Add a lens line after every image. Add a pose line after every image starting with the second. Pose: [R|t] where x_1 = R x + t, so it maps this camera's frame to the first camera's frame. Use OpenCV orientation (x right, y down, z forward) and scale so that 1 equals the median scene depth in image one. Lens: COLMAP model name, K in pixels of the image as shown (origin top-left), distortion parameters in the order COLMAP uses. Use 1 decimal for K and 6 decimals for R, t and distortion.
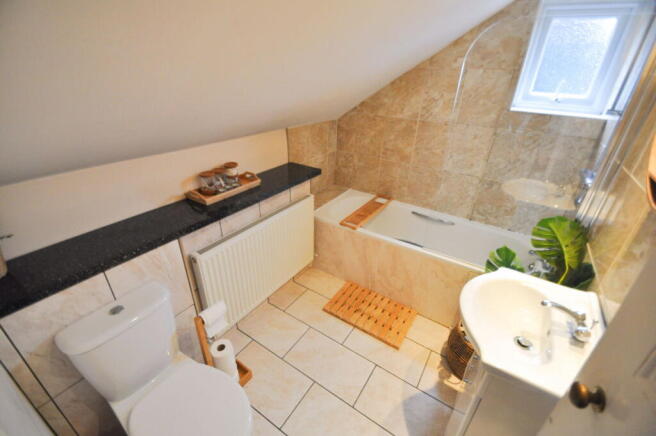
lens RADIAL K [[286.0, 0, 326.4], [0, 286.0, 219.9], [0, 0, 1]] dist [0.012114, -0.013166]
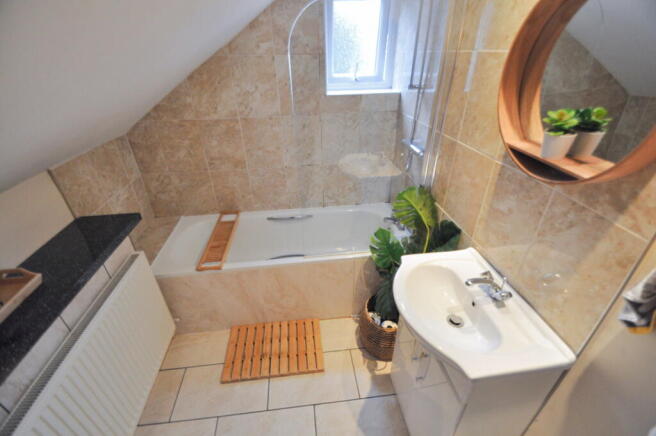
lens RADIAL K [[286.0, 0, 326.4], [0, 286.0, 219.9], [0, 0, 1]] dist [0.012114, -0.013166]
pose [[0.762990, -0.361636, 0.535785, -0.048807], [0.336024, 0.929965, 0.149175, -0.107818], [-0.552208, 0.066217, 0.831072, 0.167905]]
